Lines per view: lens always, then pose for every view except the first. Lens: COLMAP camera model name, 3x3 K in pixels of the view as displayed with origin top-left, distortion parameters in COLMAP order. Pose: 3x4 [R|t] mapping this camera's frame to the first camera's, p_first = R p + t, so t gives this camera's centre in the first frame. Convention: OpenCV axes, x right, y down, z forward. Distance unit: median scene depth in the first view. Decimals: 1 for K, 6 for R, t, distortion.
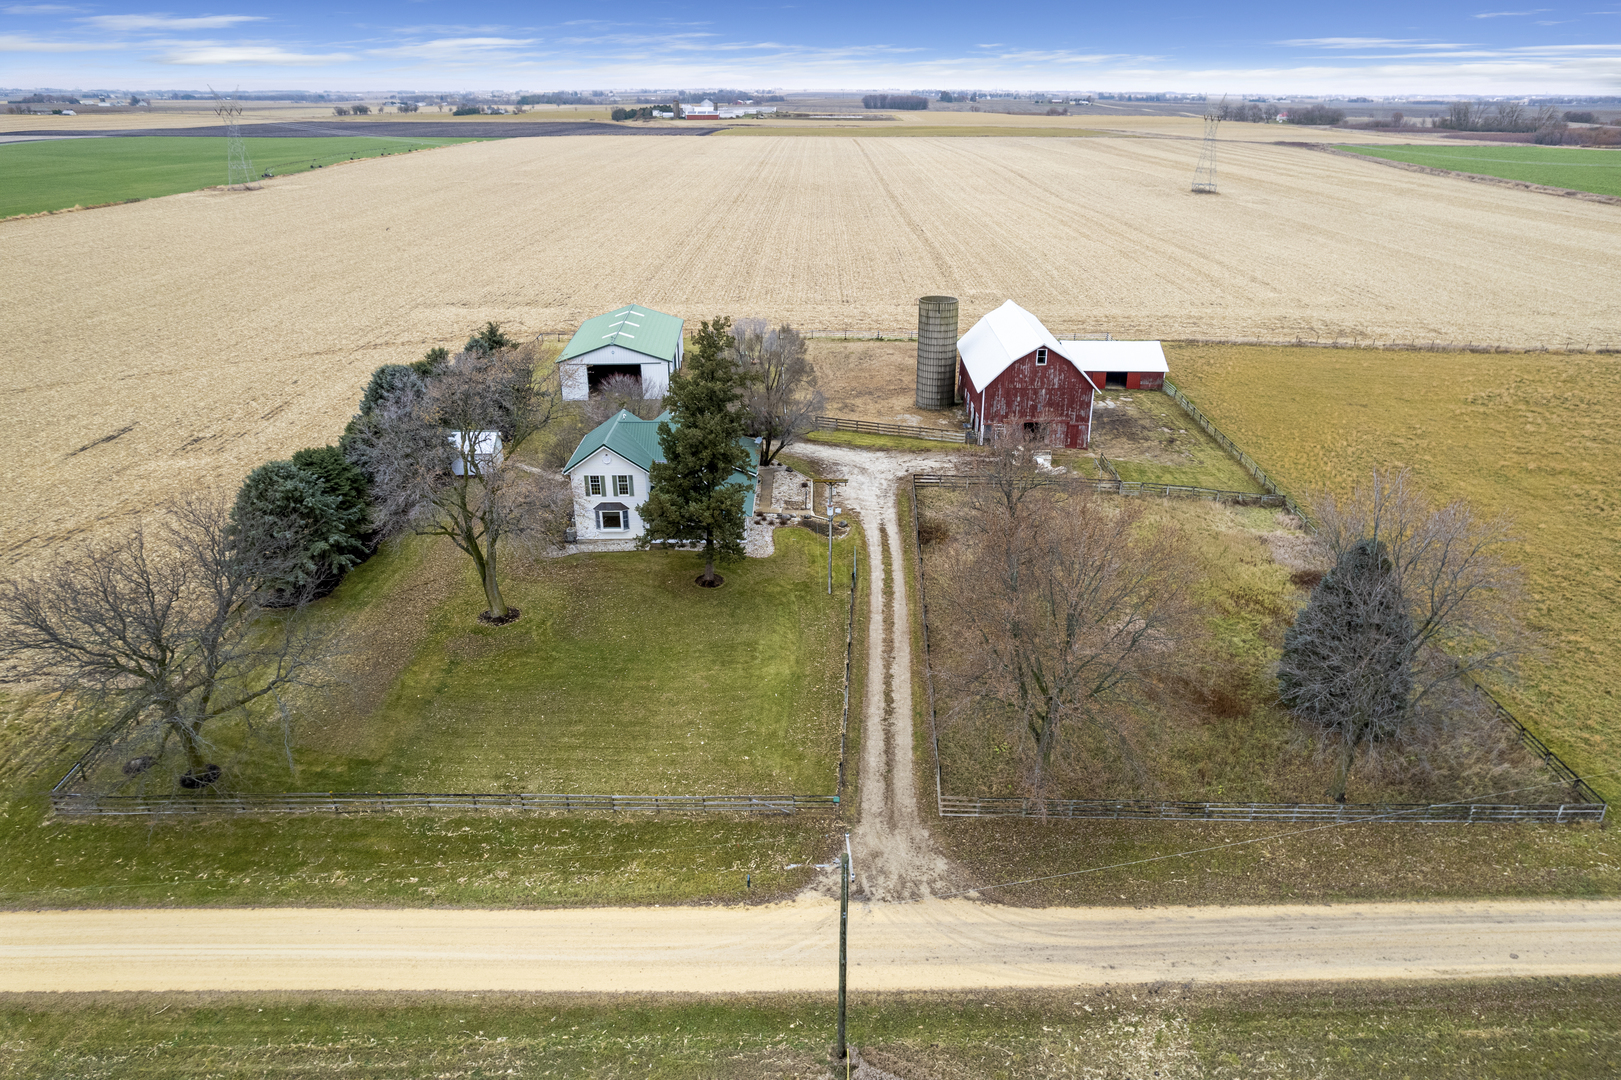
lens RADIAL K [[1039.1, 0, 834.6], [0, 1039.1, 518.3], [0, 0, 1]] dist [-0.071001, 0.059824]
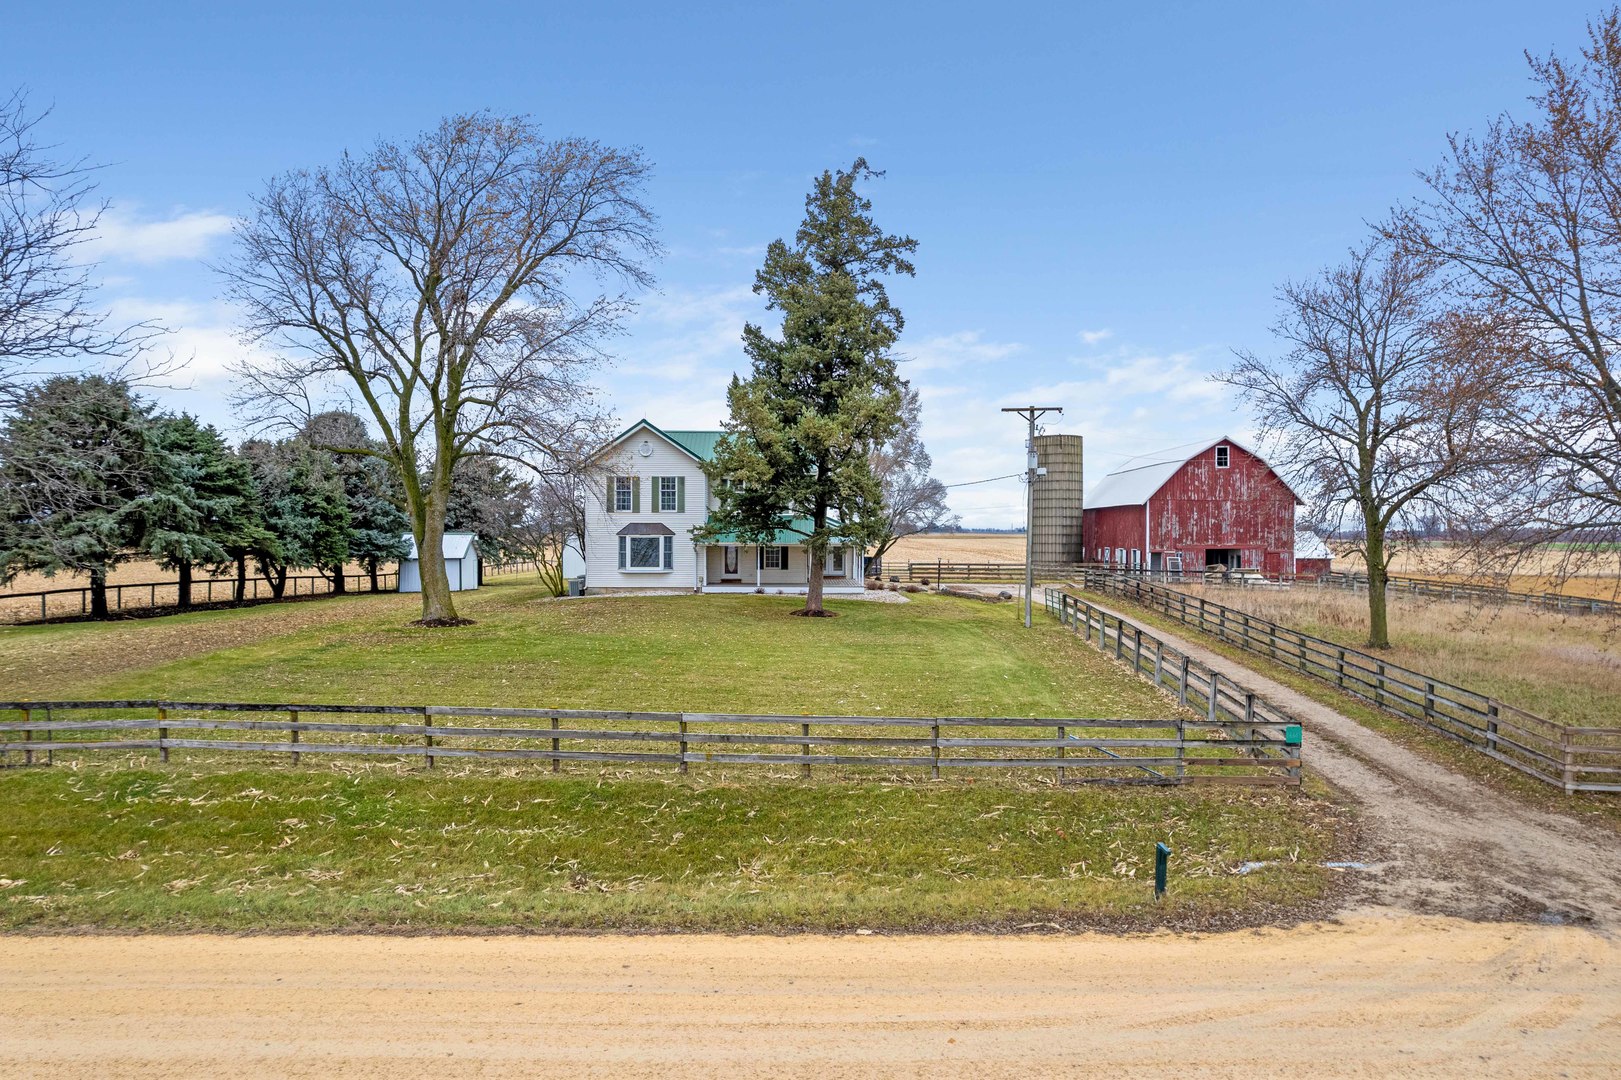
lens RADIAL K [[1054.4, 0, 833.0], [0, 1054.4, 531.8], [0, 0, 1]] dist [-0.071913, 0.061920]
pose [[0.999961, 0.000695, 0.008770, -0.119966], [0.002720, 0.923609, -0.383326, 0.251898], [-0.008366, 0.383335, 0.923571, 0.459600]]
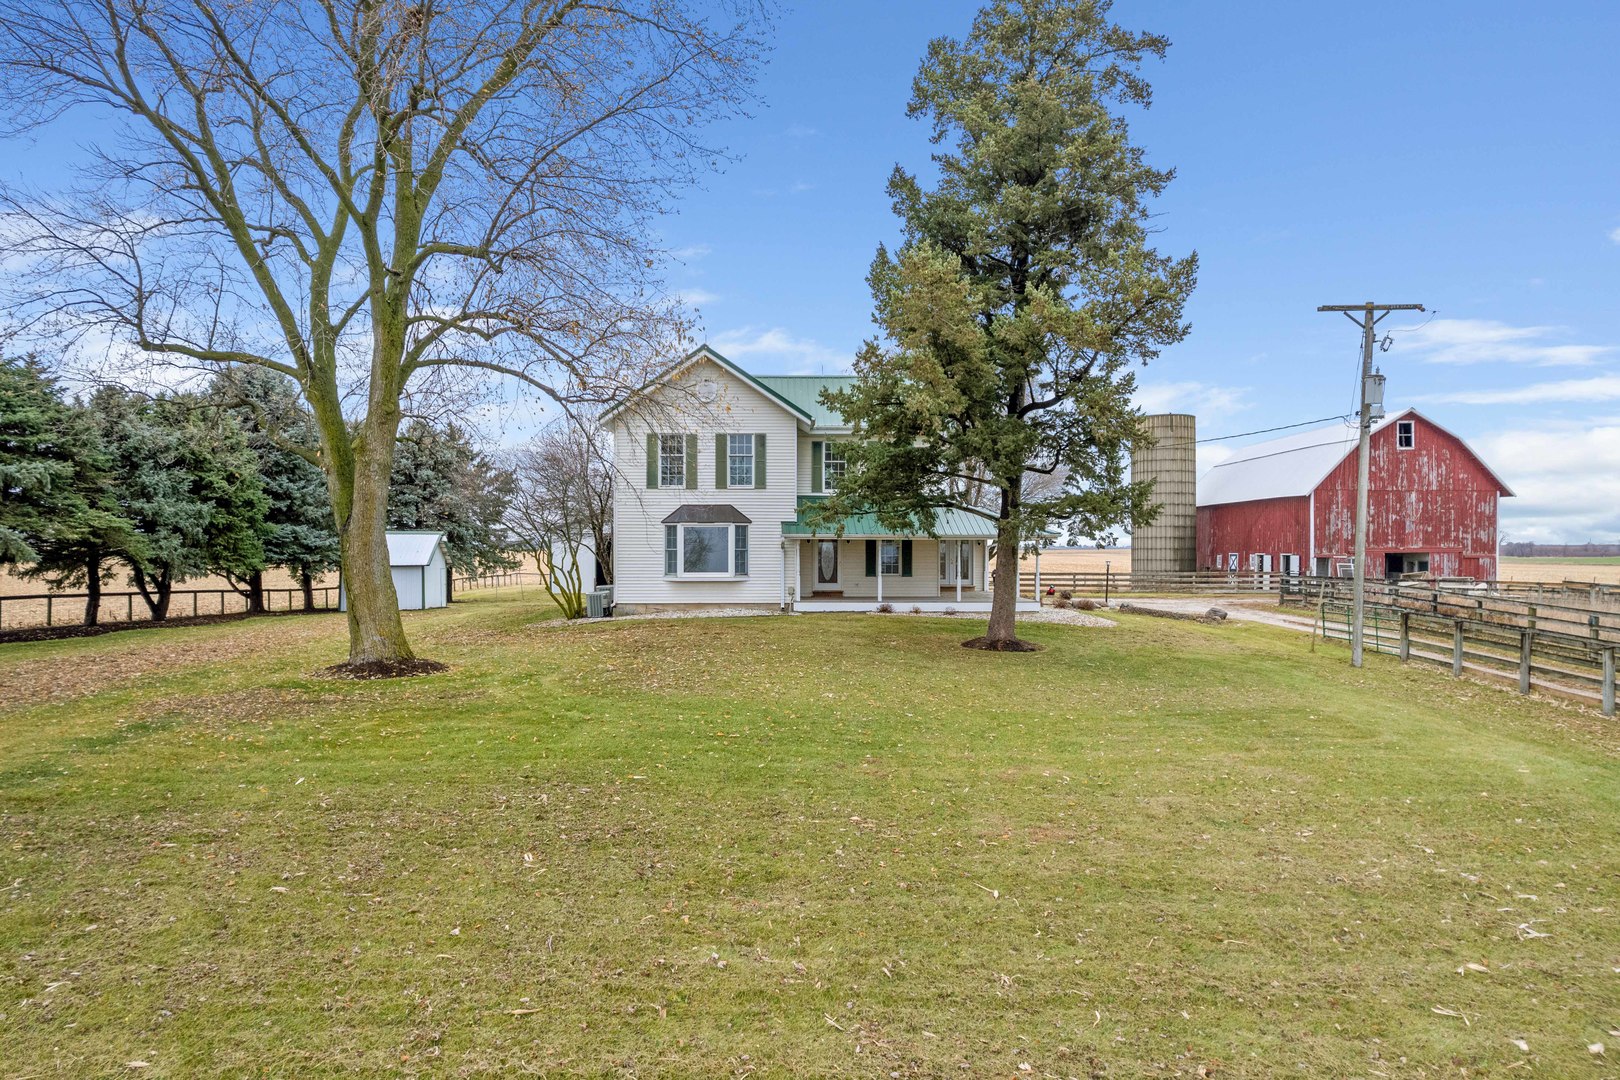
lens RADIAL K [[1064.6, 0, 816.1], [0, 1064.6, 538.7], [0, 0, 1]] dist [-0.071751, 0.055210]
pose [[0.999803, -0.000990, 0.019831, -0.198489], [0.008685, 0.919947, -0.391945, 0.174176], [-0.017855, 0.392040, 0.919775, 0.680697]]
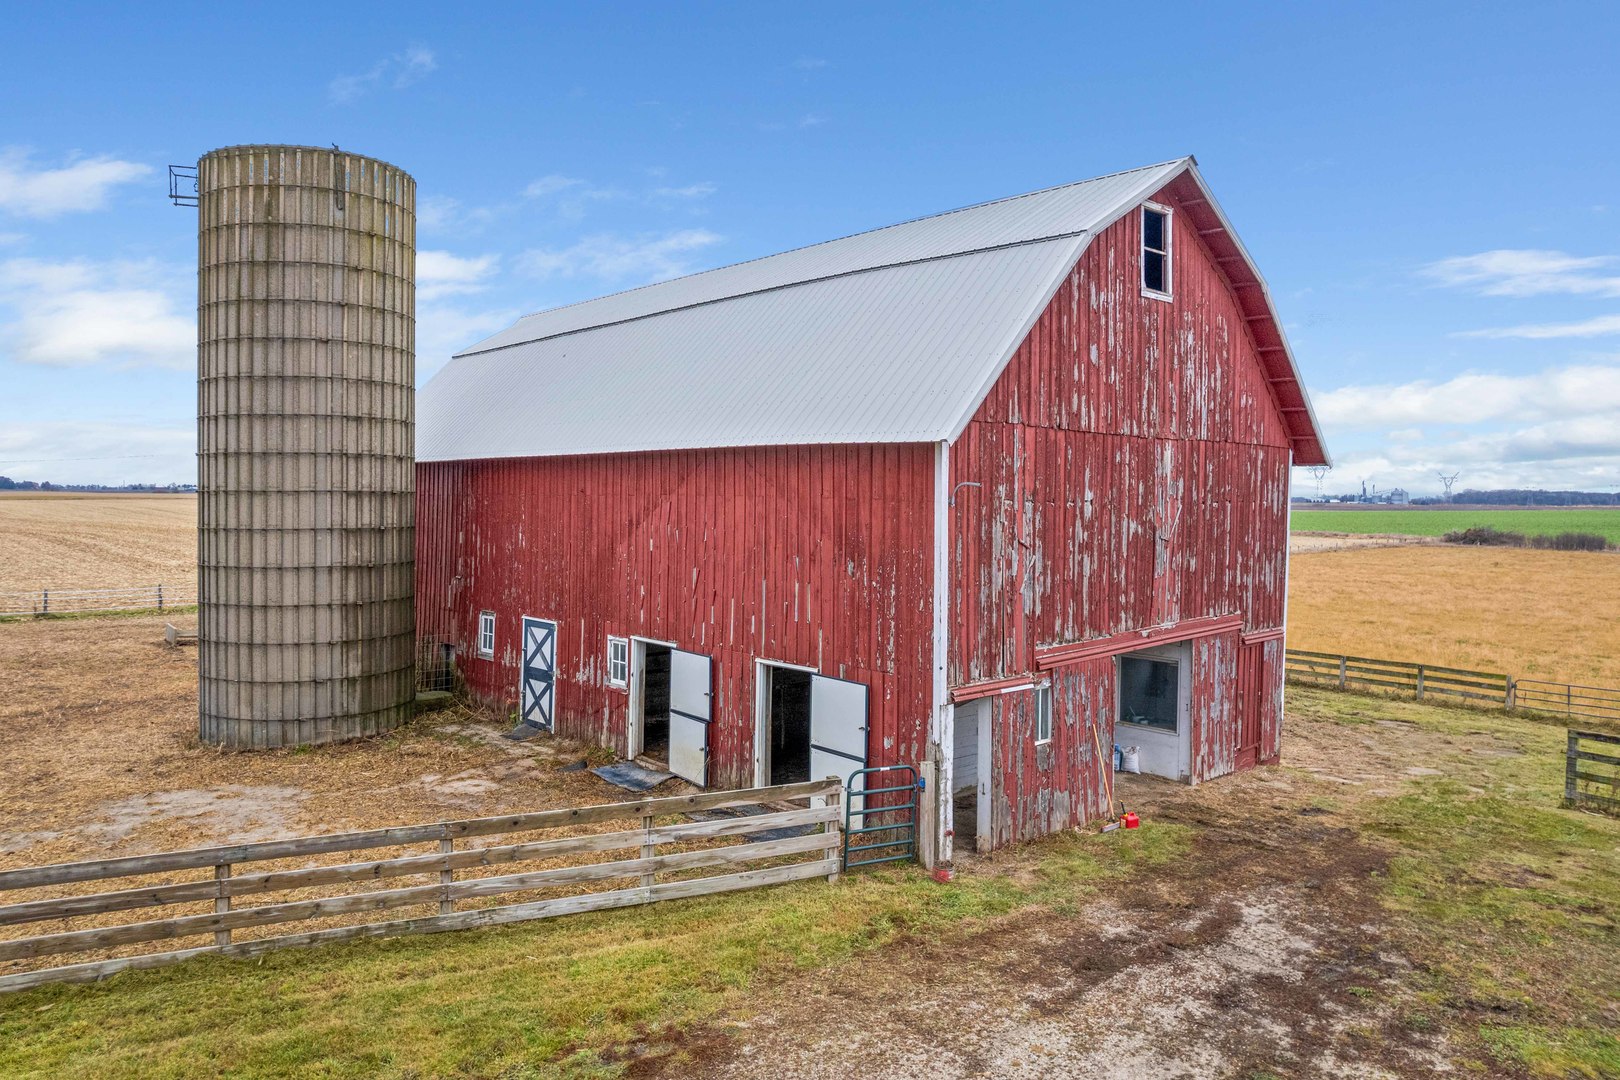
lens RADIAL K [[1091.9, 0, 804.5], [0, 1091.9, 501.5], [0, 0, 1]] dist [-0.043663, -0.000050]
pose [[0.736062, -0.002871, 0.676908, 0.048063], [0.254512, 0.927790, -0.272817, -0.115300], [-0.627245, 0.373092, 0.683642, 1.294367]]
